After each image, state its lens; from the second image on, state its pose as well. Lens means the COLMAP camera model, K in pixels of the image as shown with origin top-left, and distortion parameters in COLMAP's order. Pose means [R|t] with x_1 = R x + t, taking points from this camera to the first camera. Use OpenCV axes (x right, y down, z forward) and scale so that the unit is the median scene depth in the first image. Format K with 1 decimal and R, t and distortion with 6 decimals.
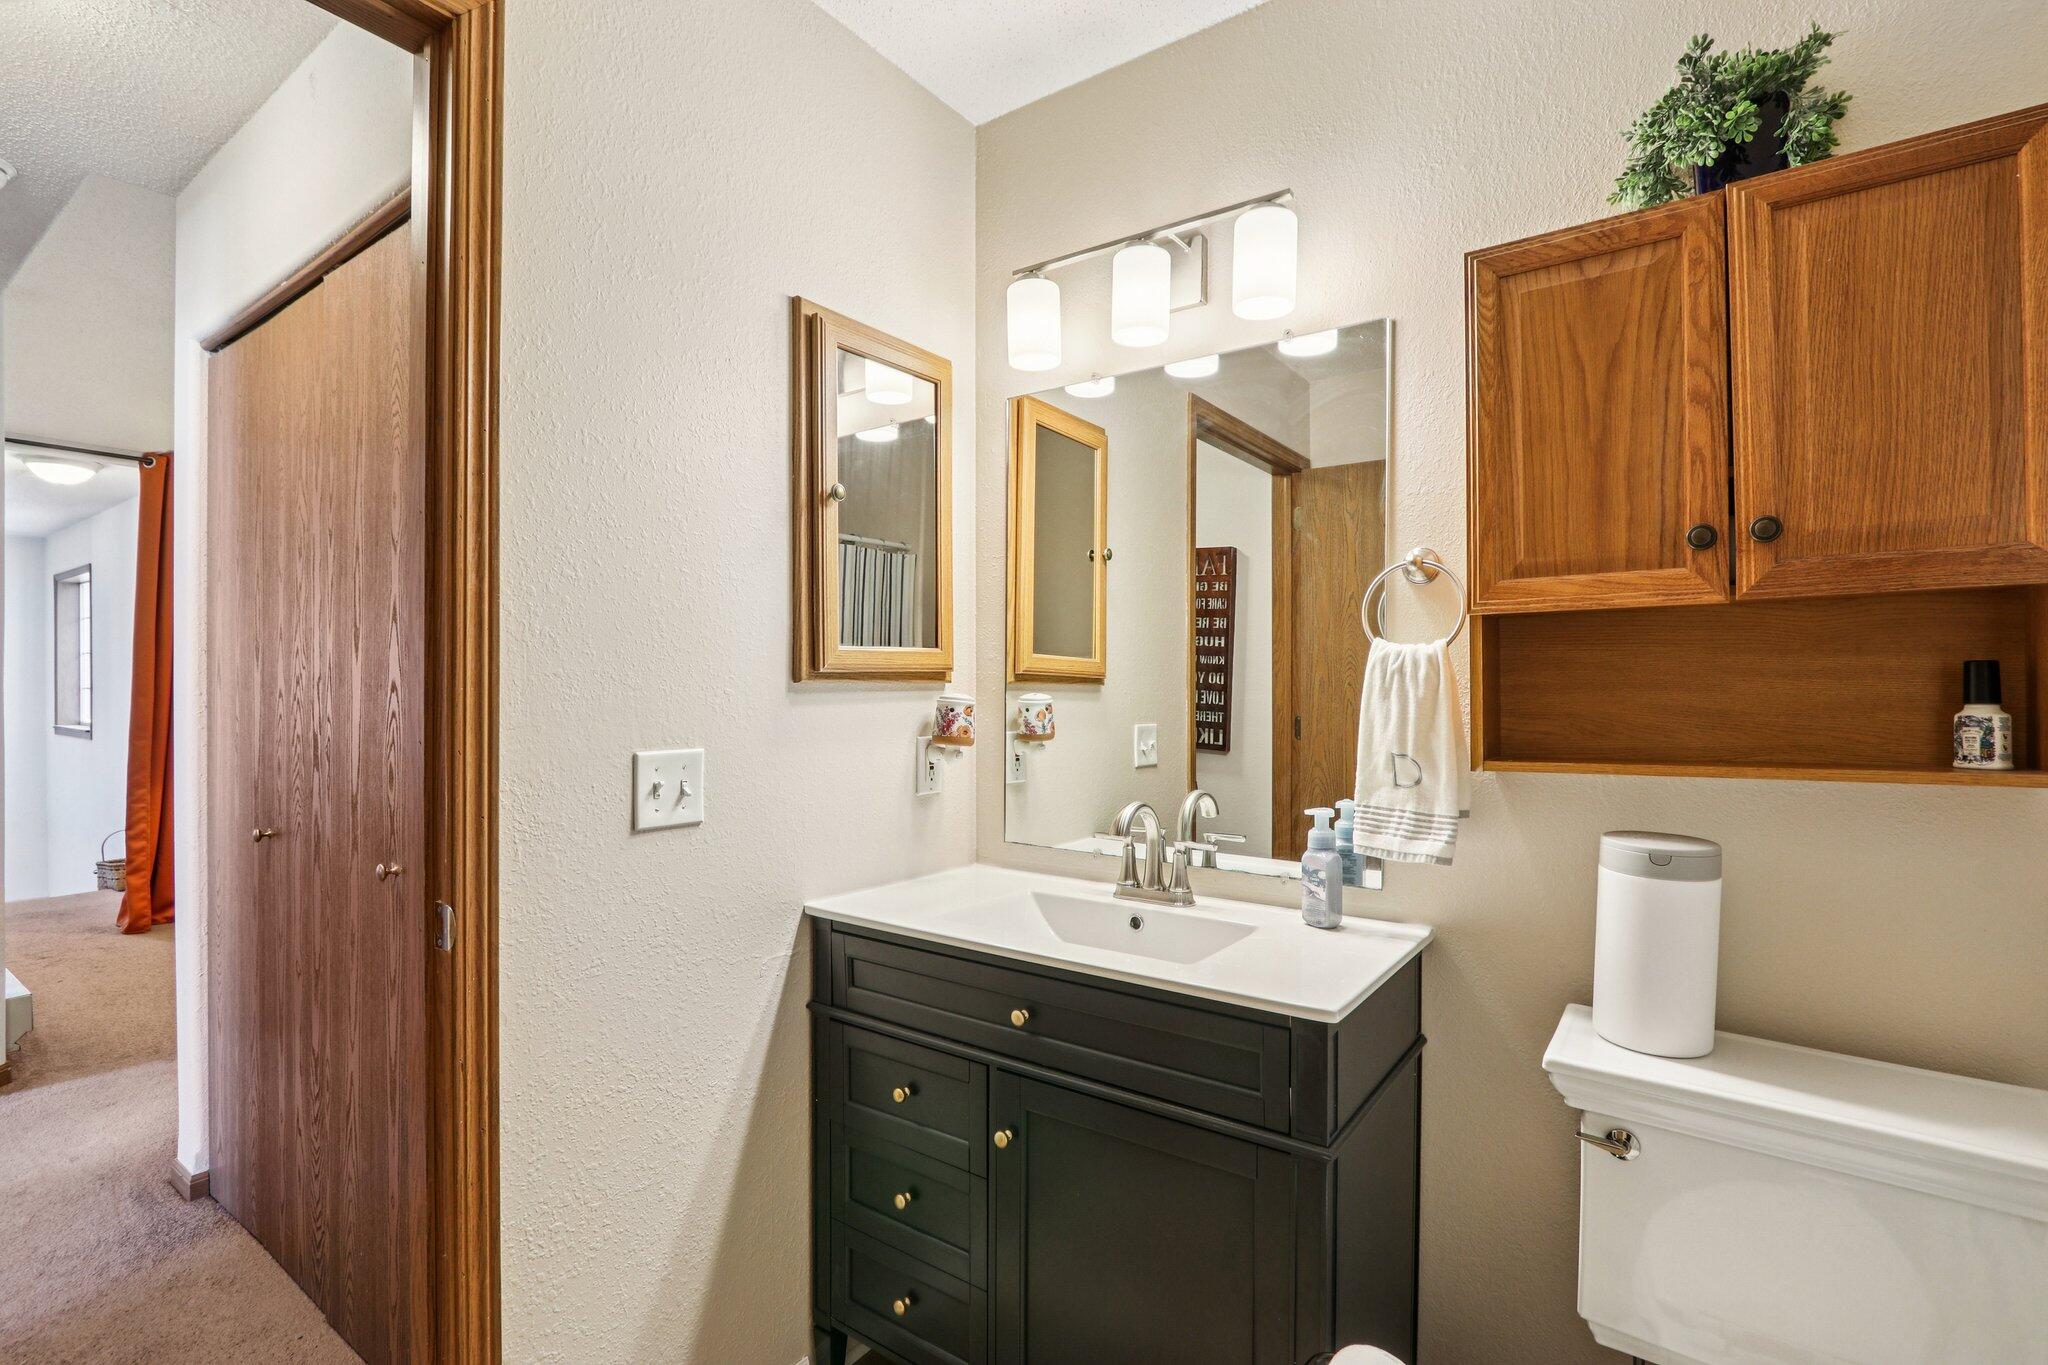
lens RADIAL K [[949.2, 0, 1027.4], [0, 949.2, 690.1], [0, 0, 1]] dist [-0.015192, 0.002568]
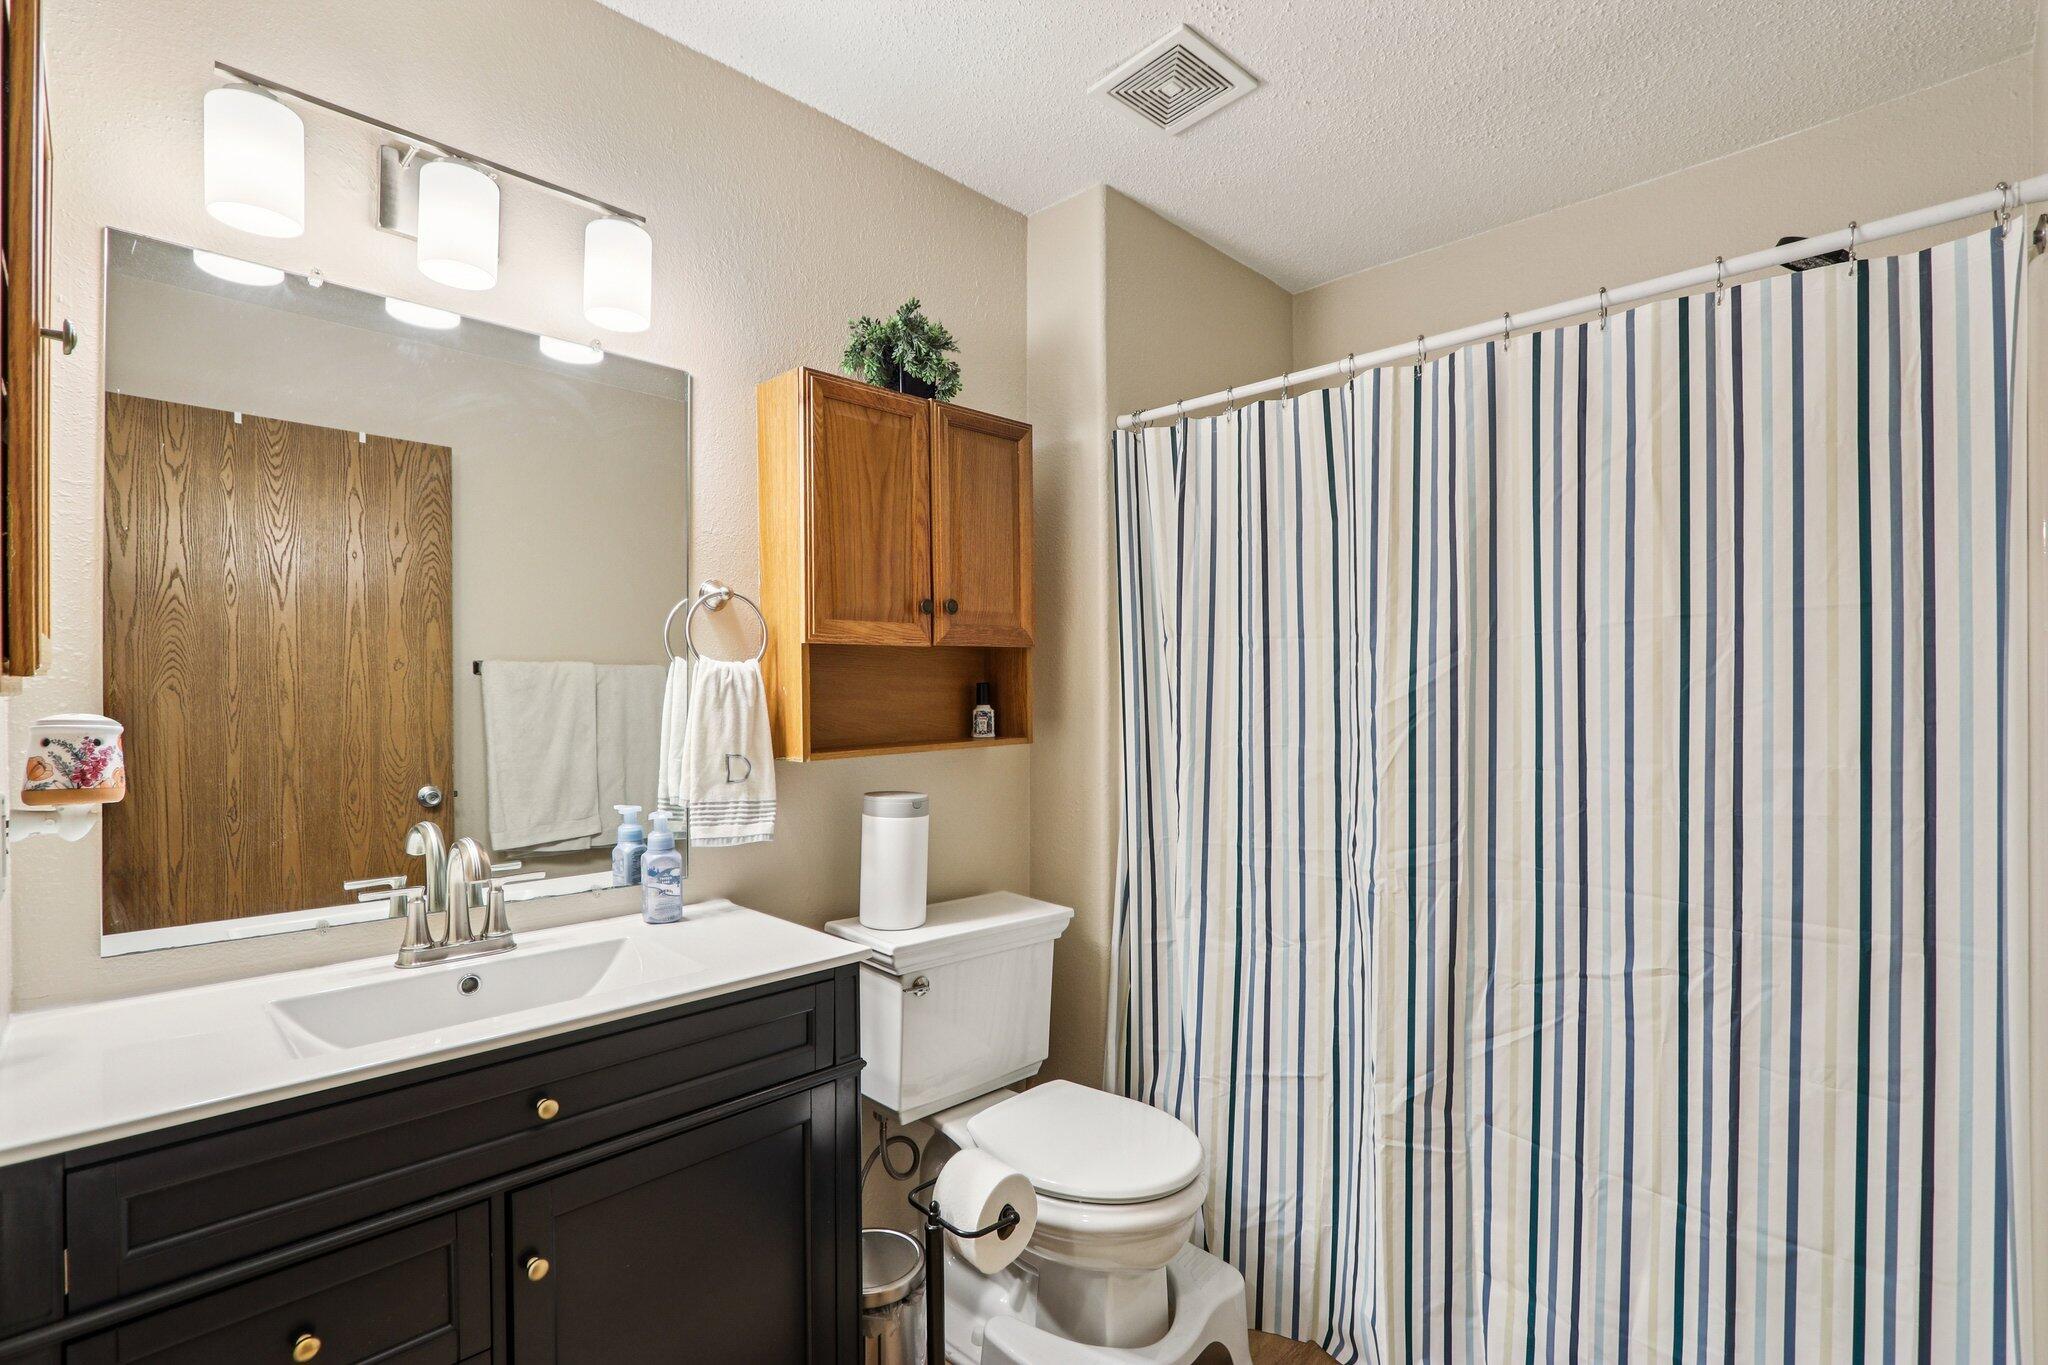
lens RADIAL K [[949.2, 0, 1027.6], [0, 949.2, 686.0], [0, 0, 1]] dist [-0.015192, 0.002568]
pose [[0.158633, 0.003121, 0.987333, -0.832328], [0.001586, 0.999993, -0.003416, -0.016097], [-0.987336, 0.002108, 0.158627, 0.517616]]
